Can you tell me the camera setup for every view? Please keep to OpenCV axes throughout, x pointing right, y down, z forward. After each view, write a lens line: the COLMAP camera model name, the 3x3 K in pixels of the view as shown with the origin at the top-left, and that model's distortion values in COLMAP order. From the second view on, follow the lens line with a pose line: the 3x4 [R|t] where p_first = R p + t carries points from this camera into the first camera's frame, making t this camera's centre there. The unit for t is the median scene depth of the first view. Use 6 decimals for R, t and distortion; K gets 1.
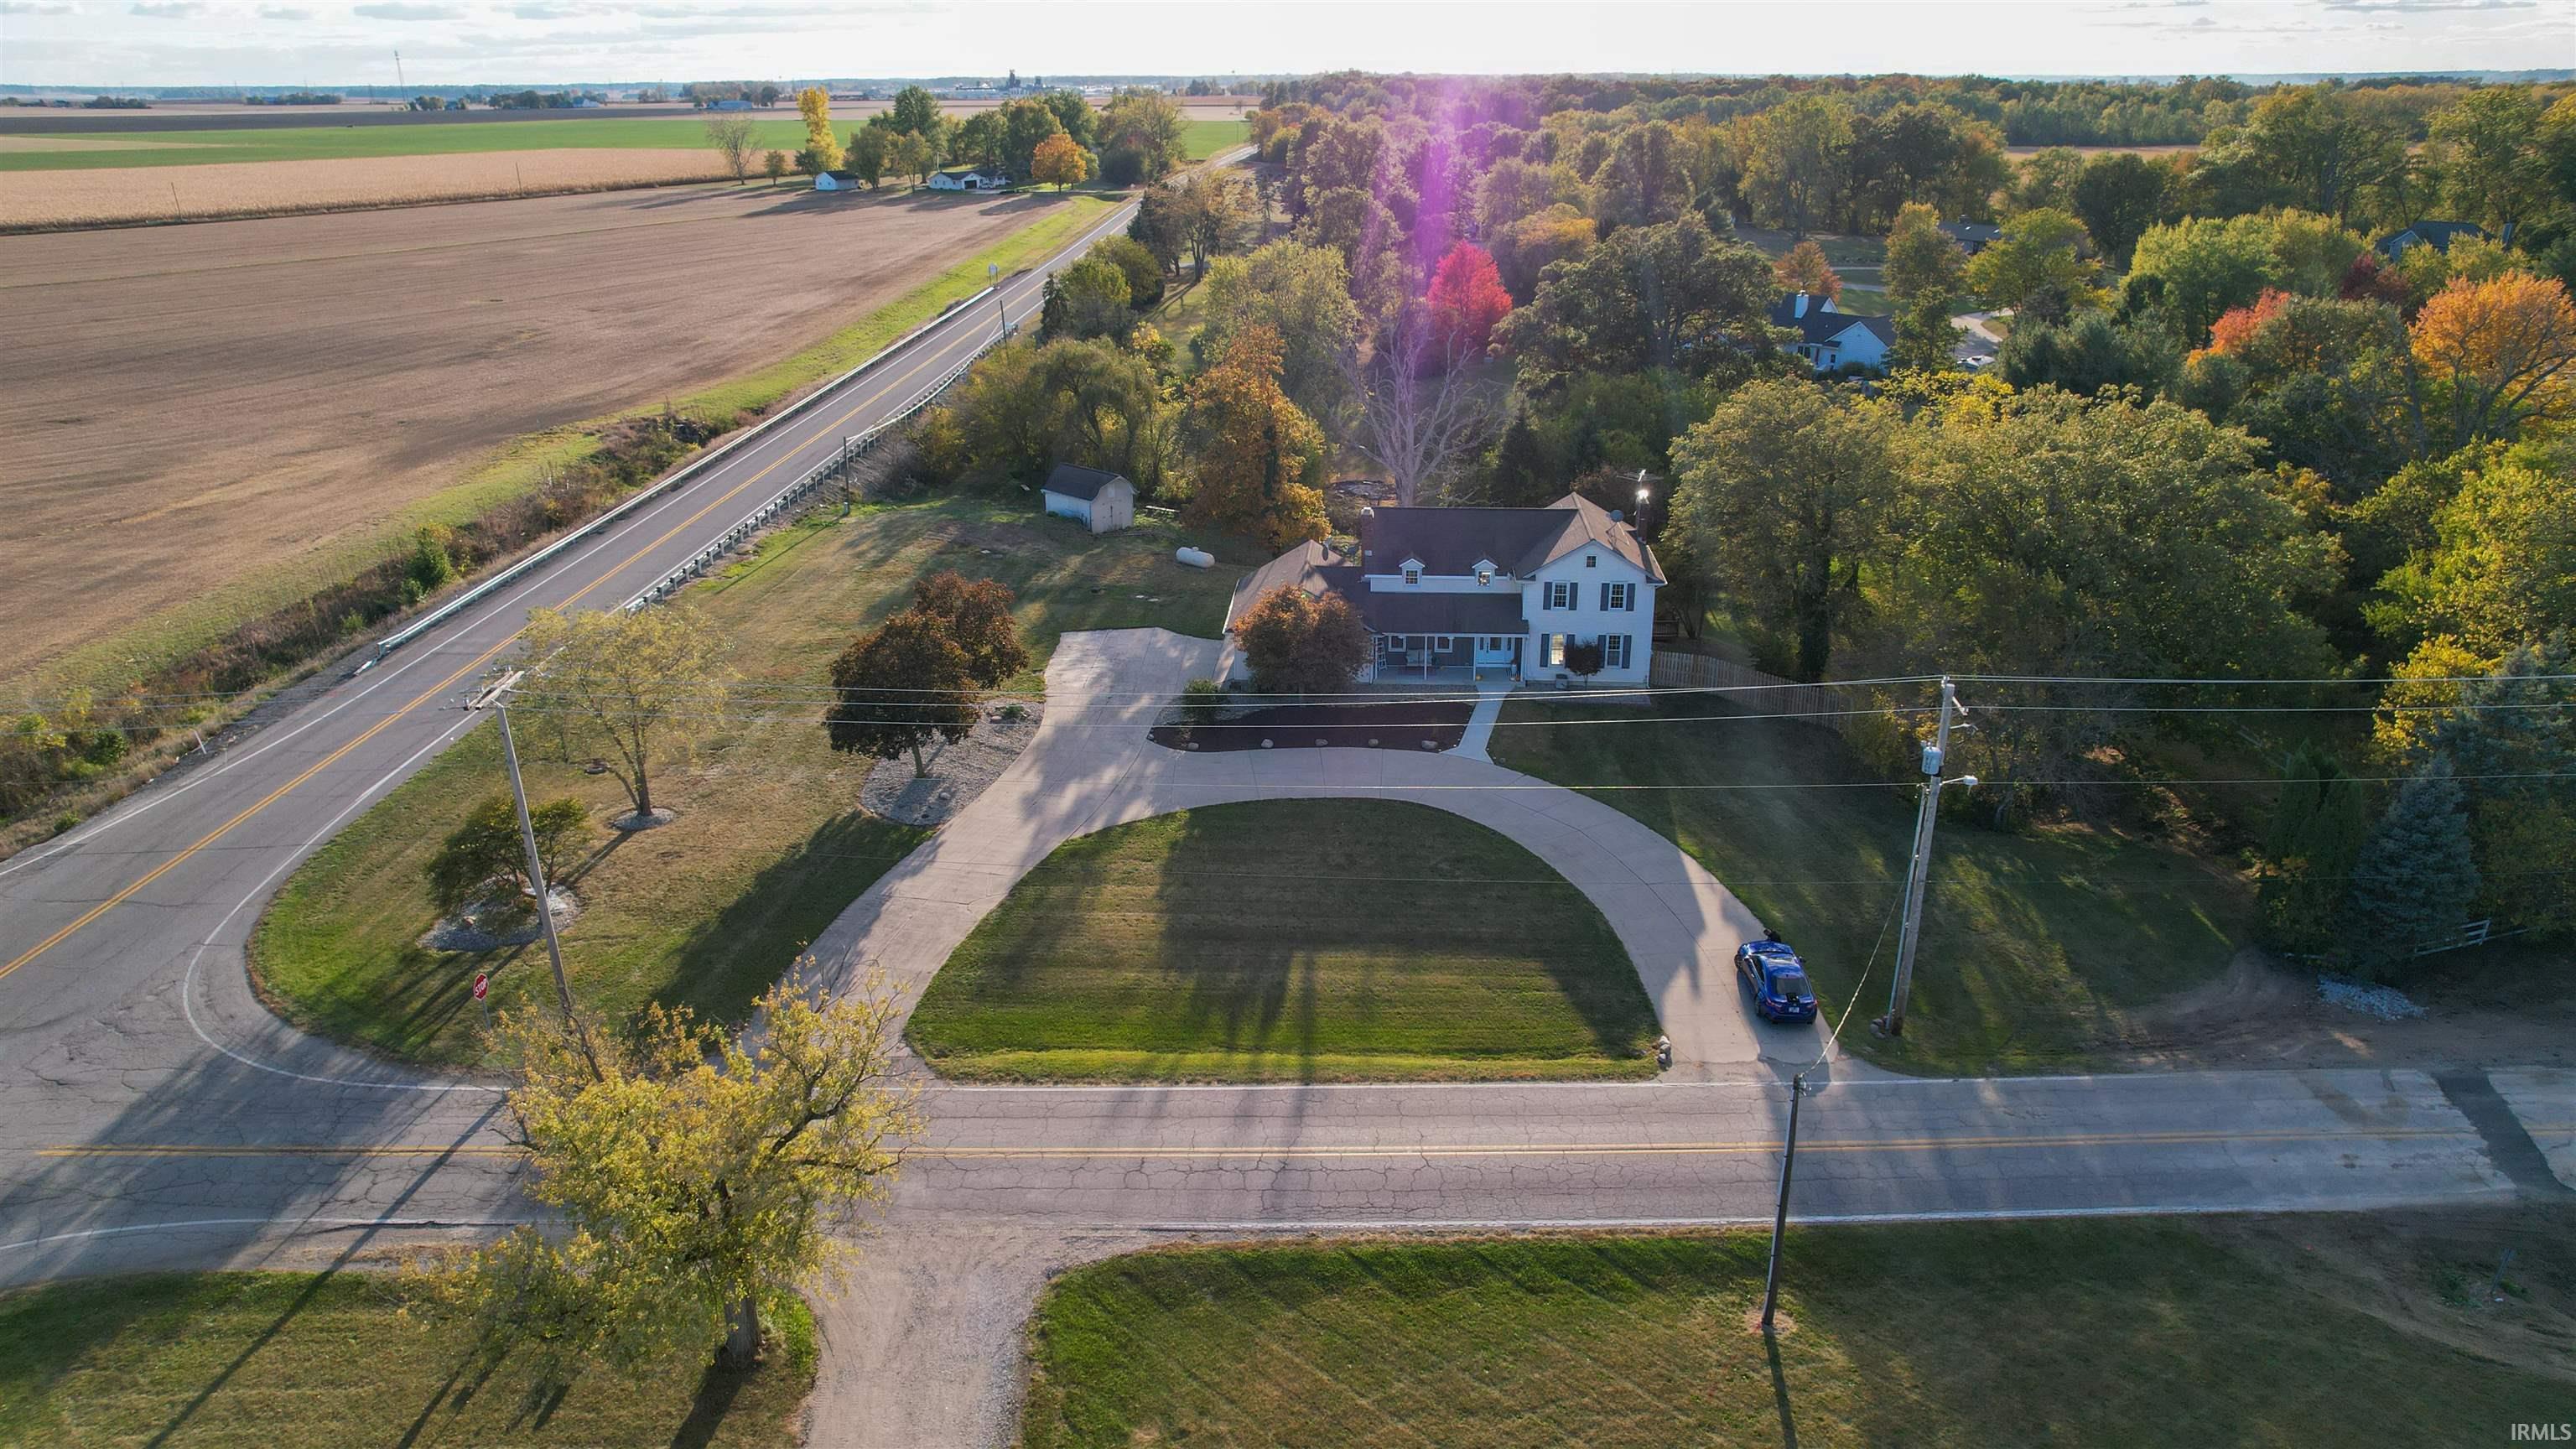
lens RADIAL K [[1646.1, 0, 1288.0], [0, 1646.1, 724.5], [0, 0, 1]] dist [-0.083678, 0.078536]
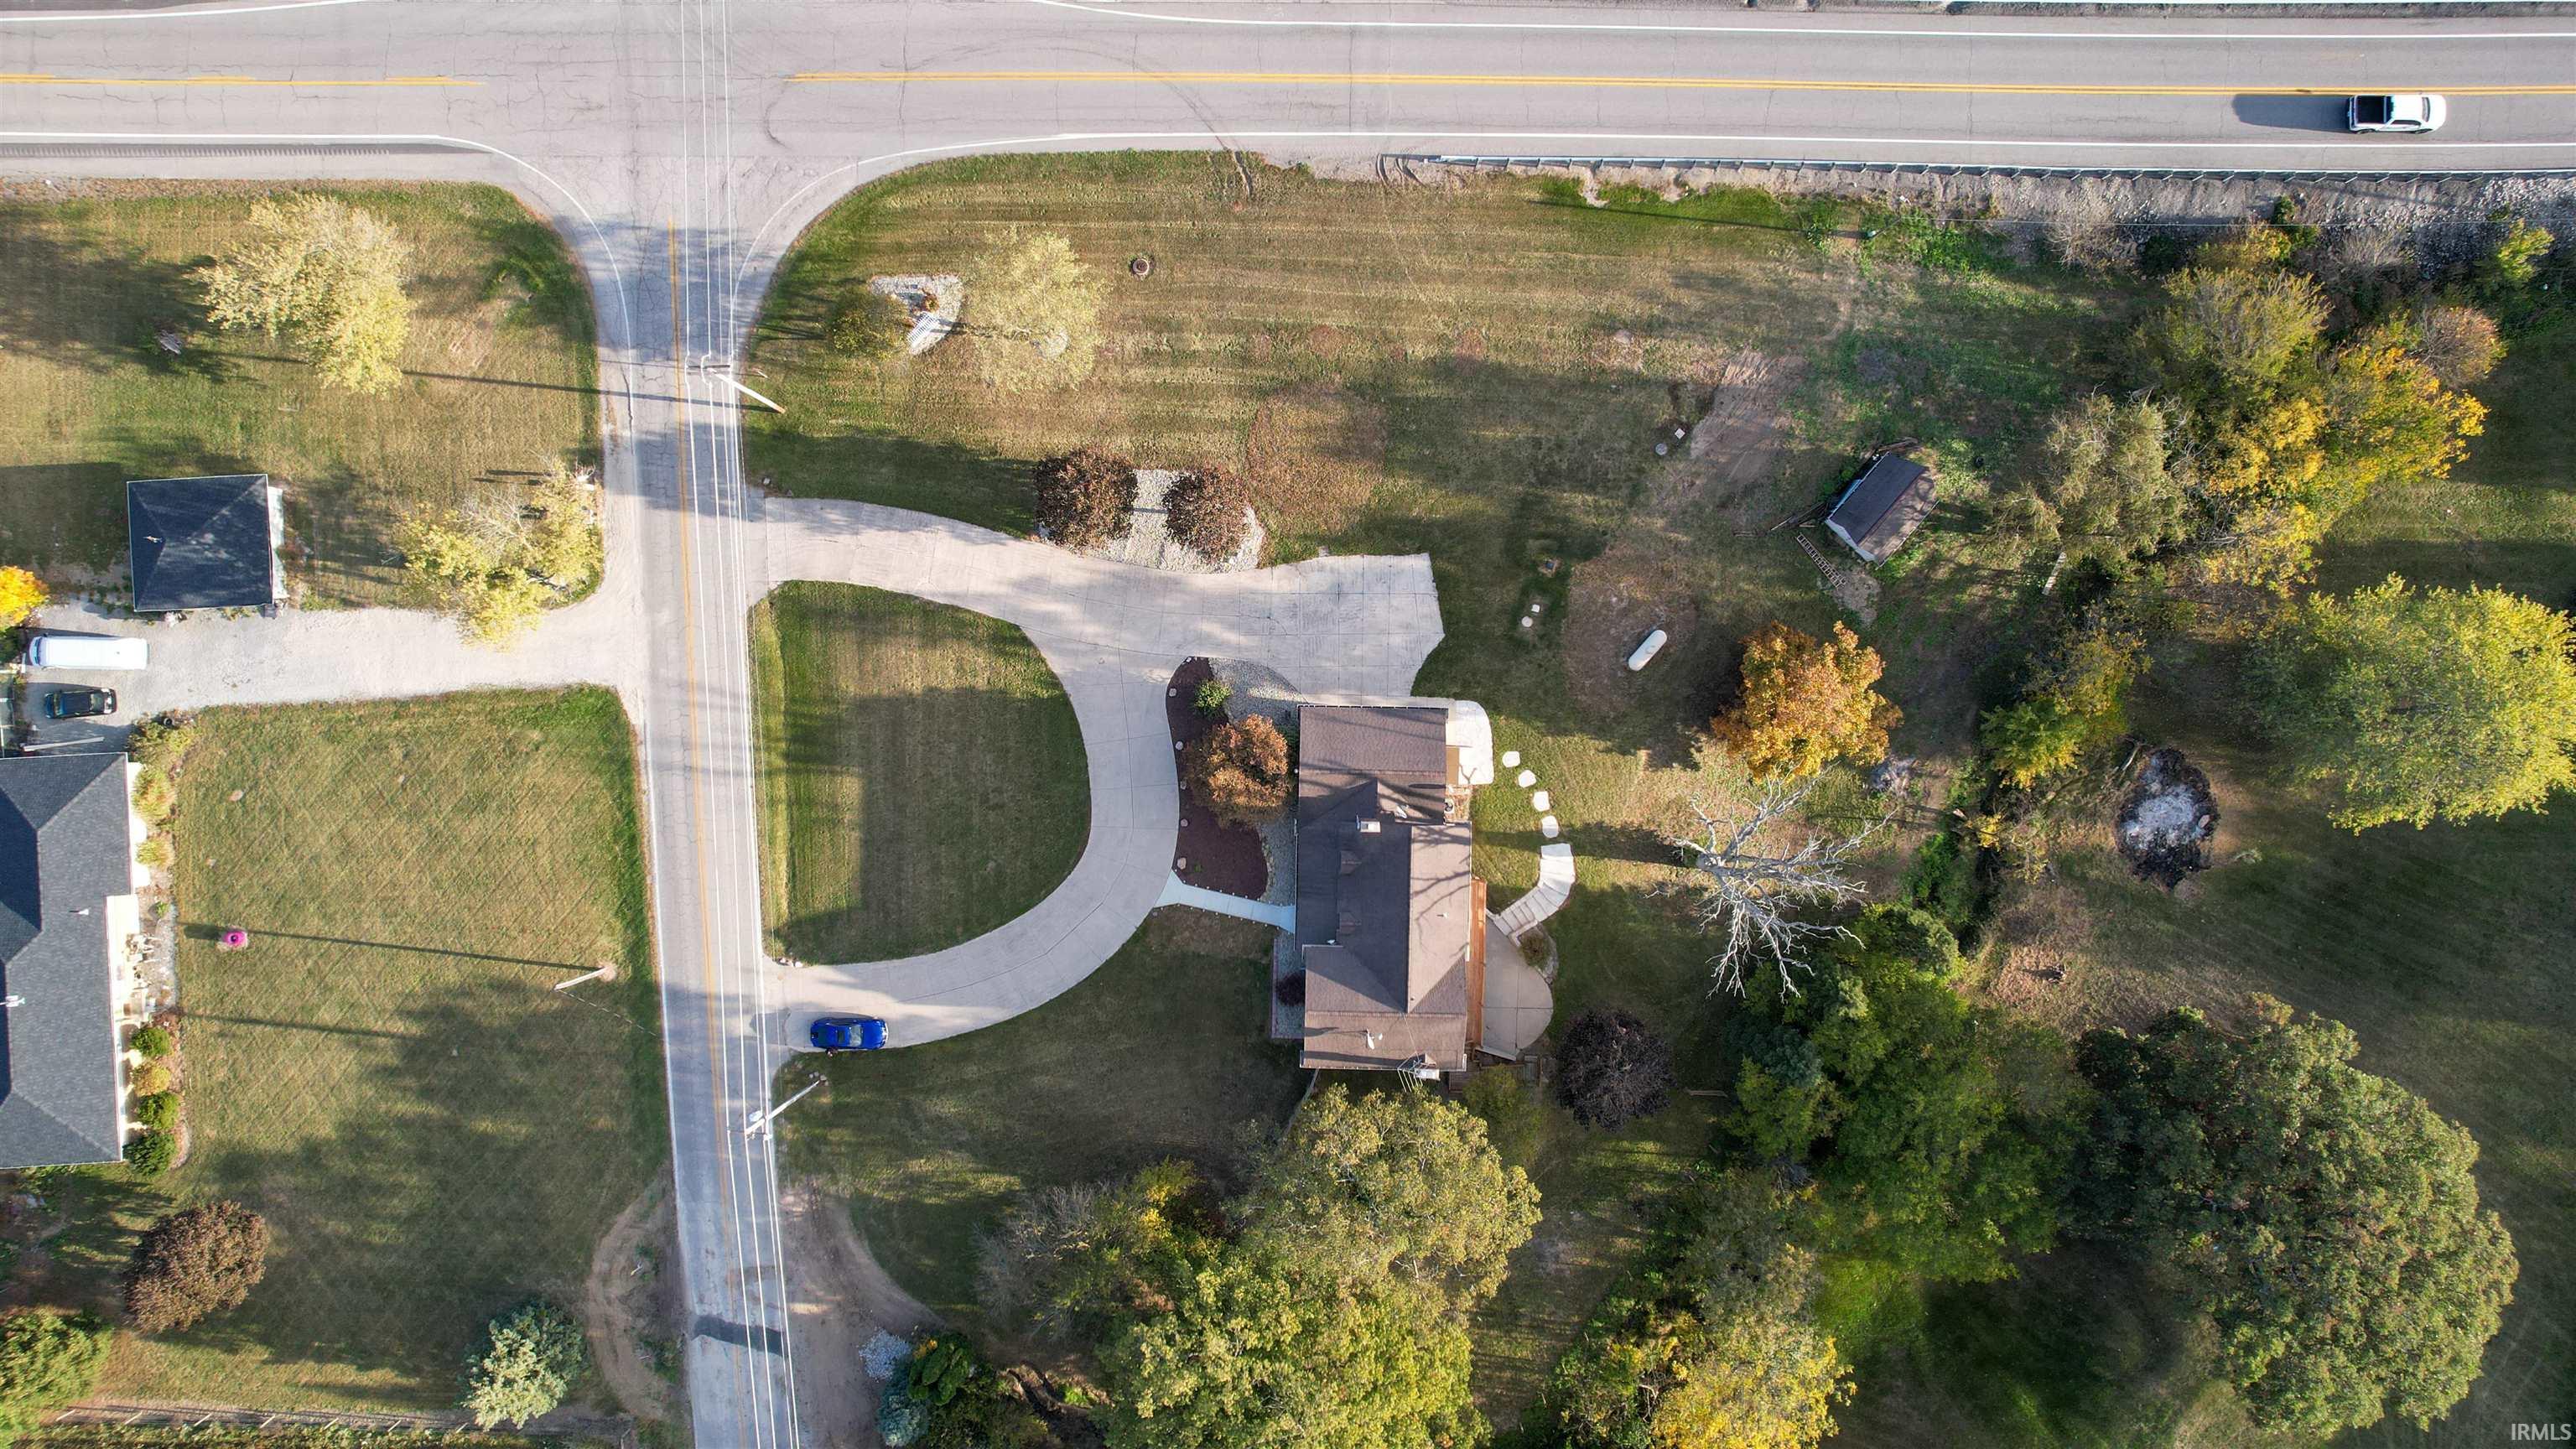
lens RADIAL K [[1646.1, 0, 1288.0], [0, 1646.1, 724.5], [0, 0, 1]] dist [-0.083678, 0.078536]
pose [[0.037114, 0.999307, -0.002977, -0.019945], [-0.365506, 0.016347, 0.930665, -1.205209], [0.930069, -0.033452, 0.365859, 0.539028]]
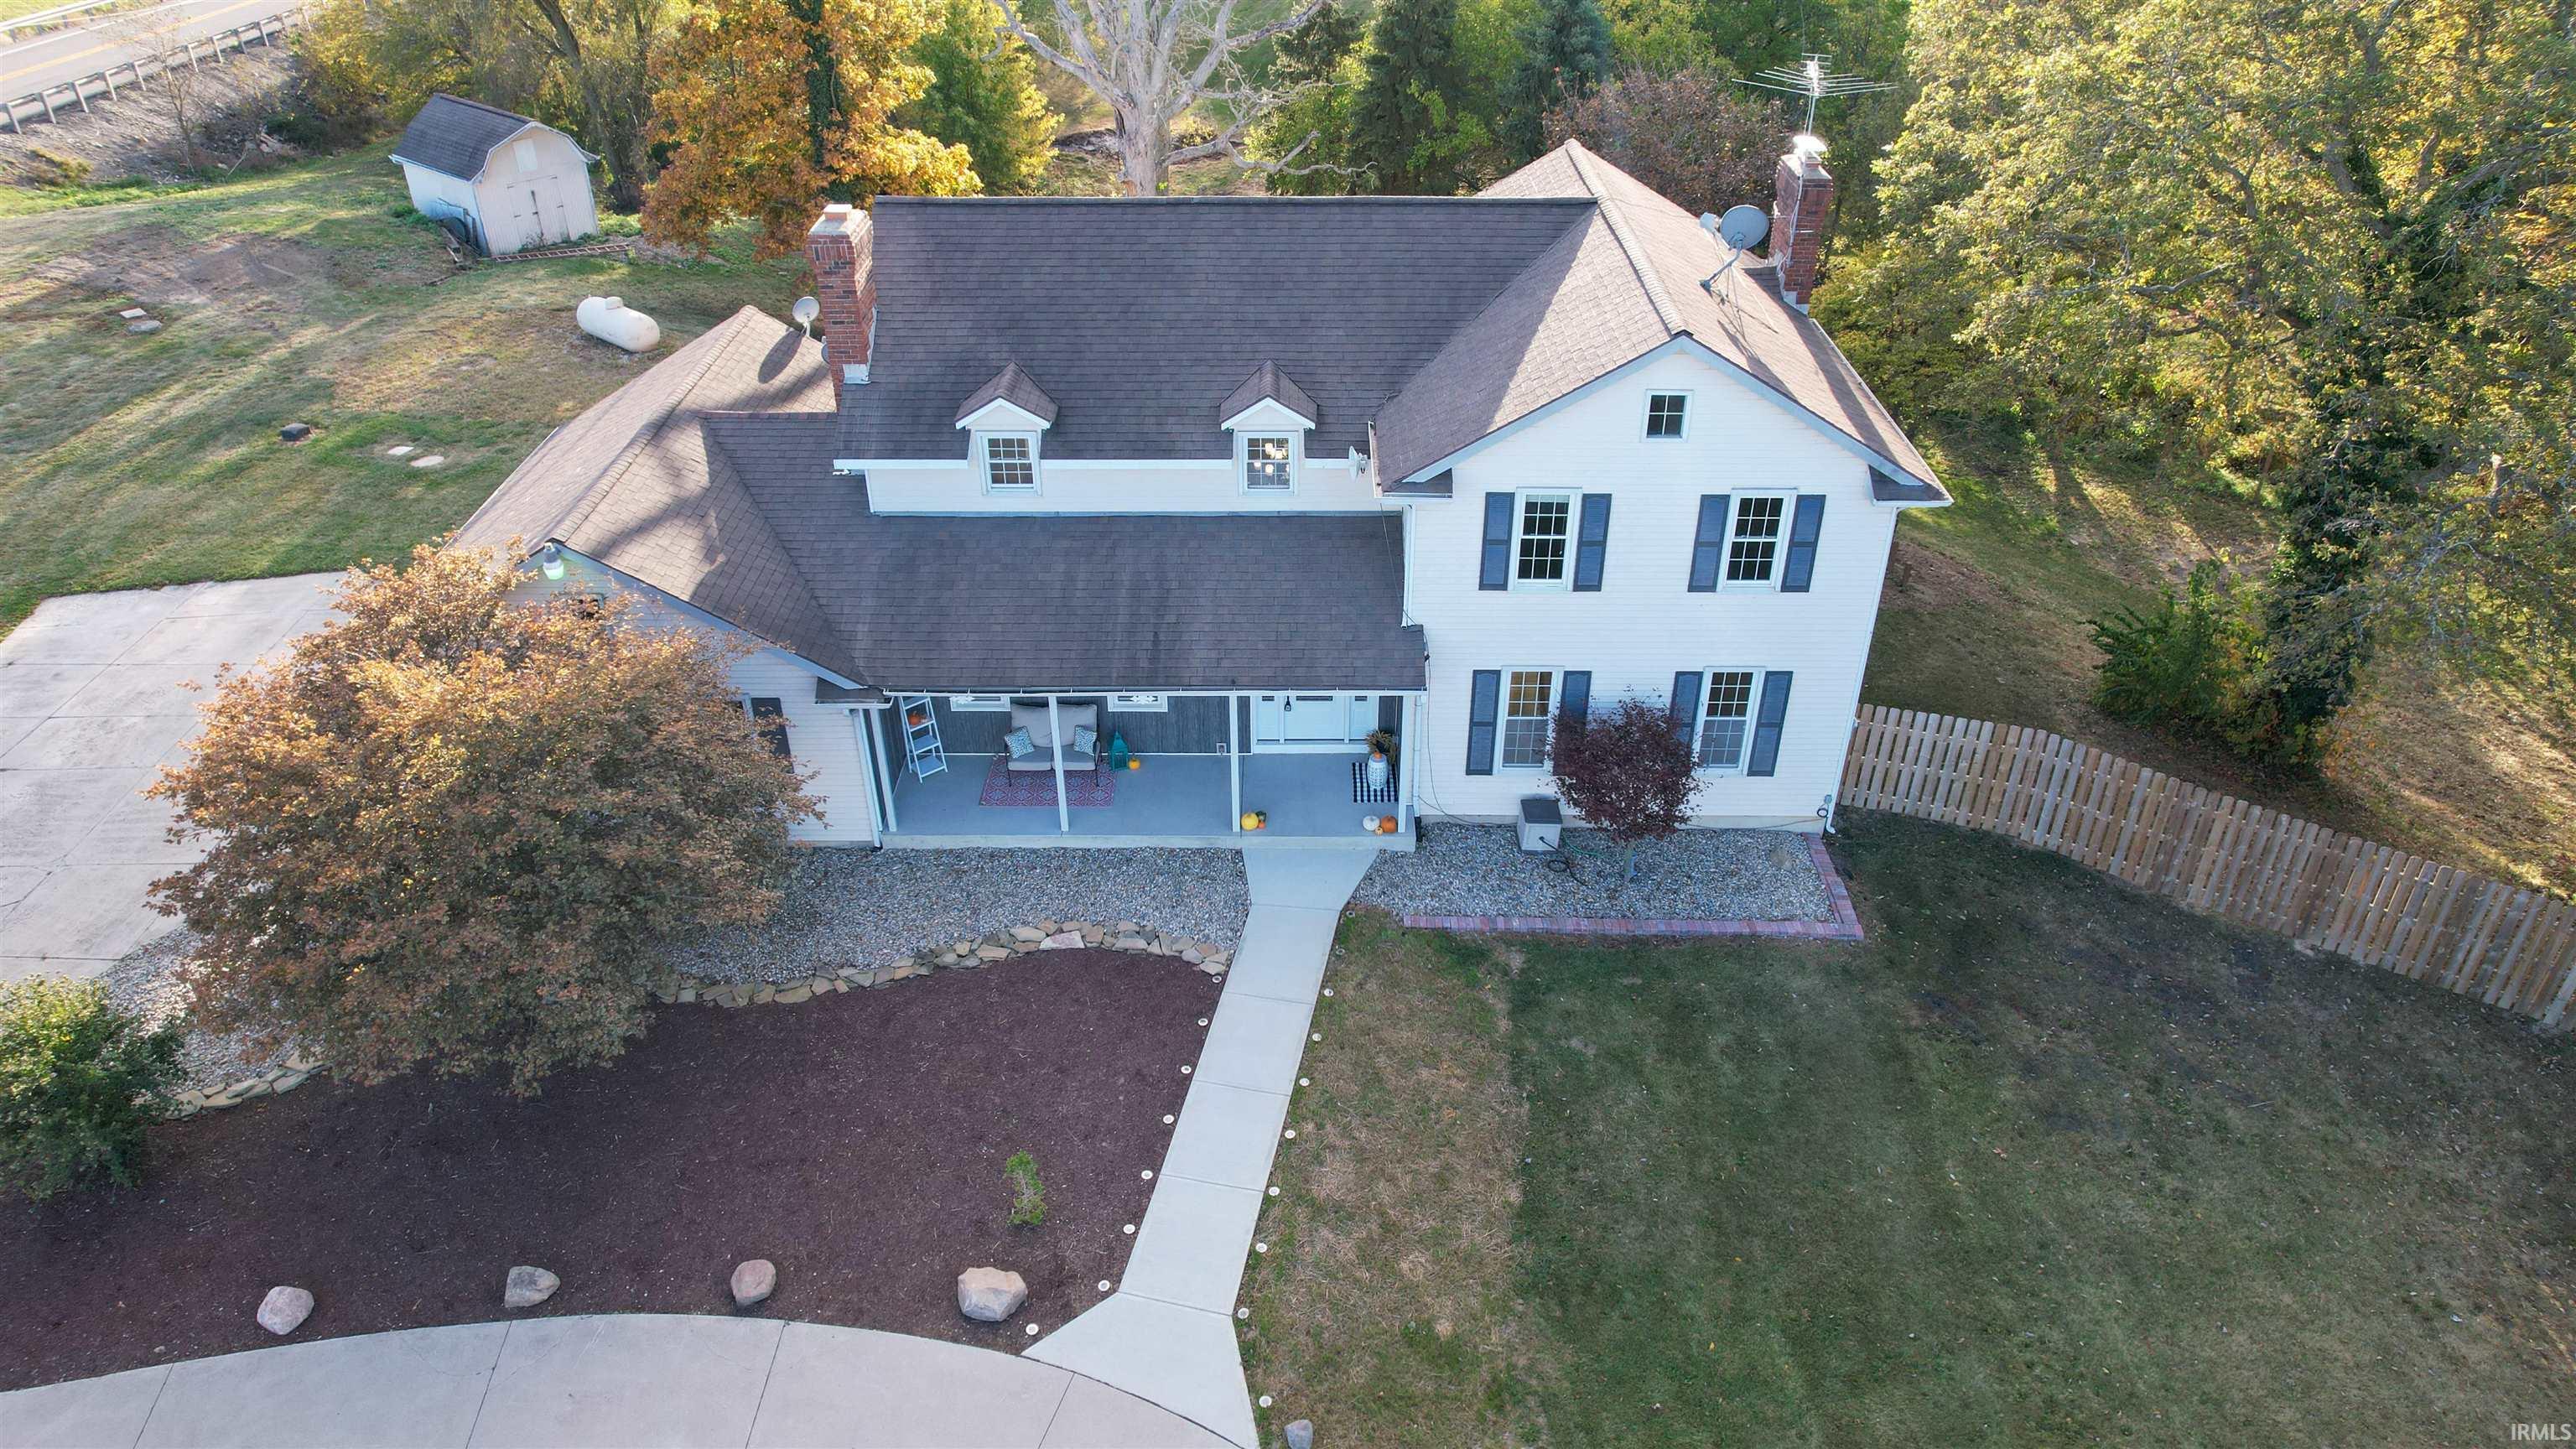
lens RADIAL K [[1646.1, 0, 1288.0], [0, 1646.1, 724.5], [0, 0, 1]] dist [-0.083678, 0.078536]
pose [[0.998318, -0.027199, 0.051202, 0.108632], [0.016628, 0.980350, 0.196564, -0.101178], [-0.055542, -0.195382, 0.979153, 0.726988]]
